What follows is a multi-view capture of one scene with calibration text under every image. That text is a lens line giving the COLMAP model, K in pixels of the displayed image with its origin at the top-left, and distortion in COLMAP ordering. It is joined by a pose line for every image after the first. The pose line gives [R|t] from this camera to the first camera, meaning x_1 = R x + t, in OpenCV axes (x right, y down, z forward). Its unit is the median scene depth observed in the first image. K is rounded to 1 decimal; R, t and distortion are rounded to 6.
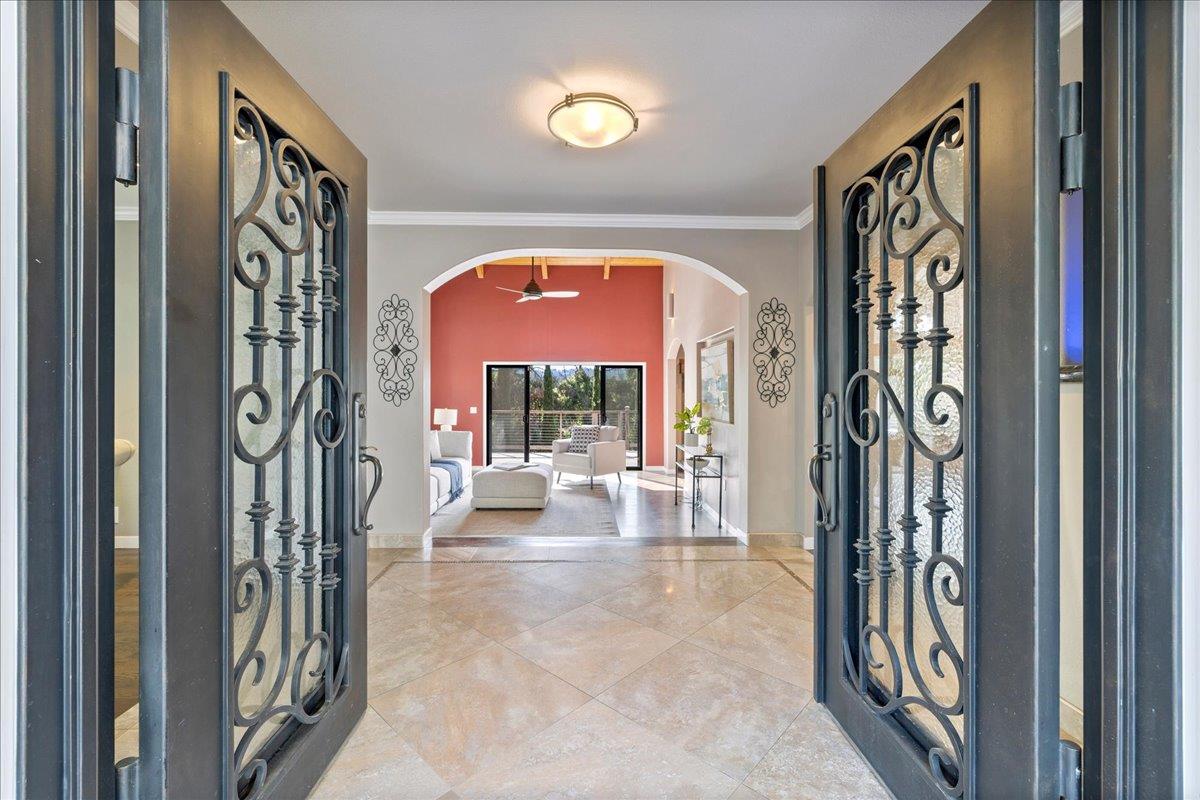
lens RADIAL K [[517.2, 0, 588.0], [0, 517.2, 393.0], [0, 0, 1]] dist [0.004981, -0.001387]
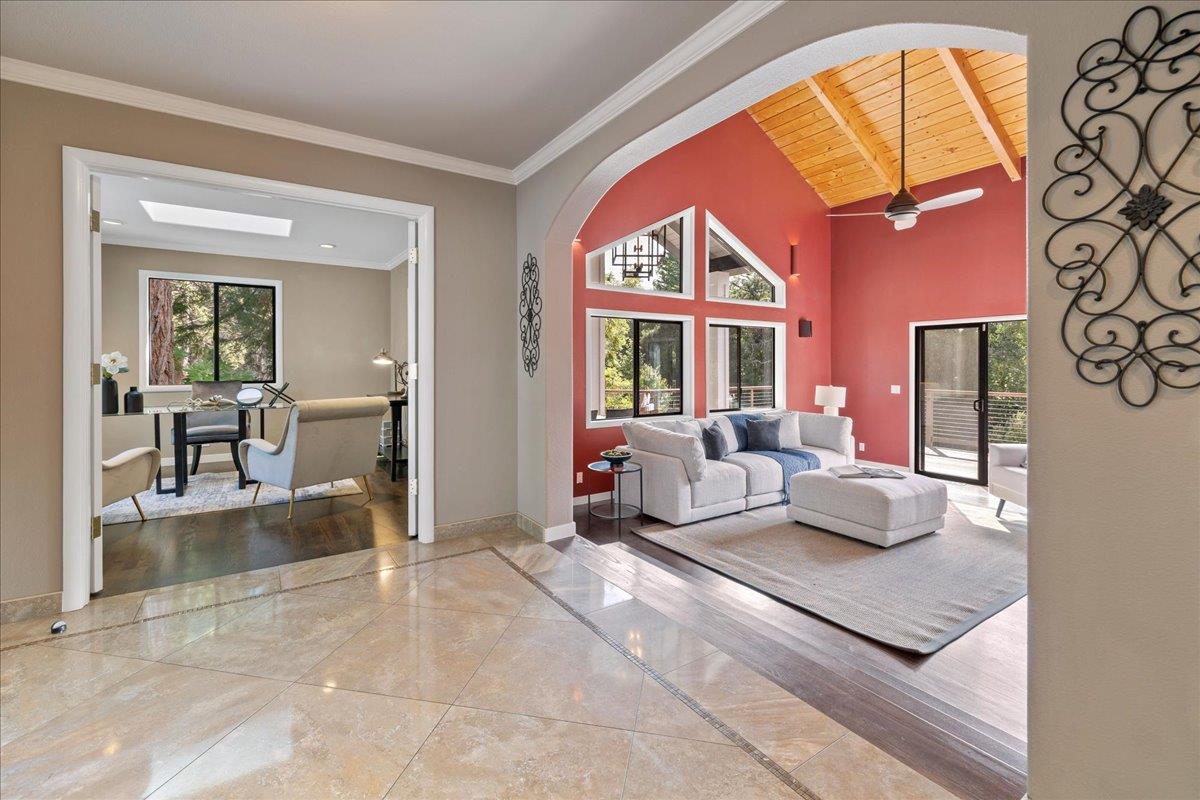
lens RADIAL K [[517.2, 0, 577.5], [0, 517.2, 368.3], [0, 0, 1]] dist [0.004981, -0.001387]
pose [[0.516971, 0.003365, -0.855996, 0.440512], [-0.003375, 0.999993, 0.001893, 0.007634], [0.855996, 0.001910, 0.516979, 0.600416]]
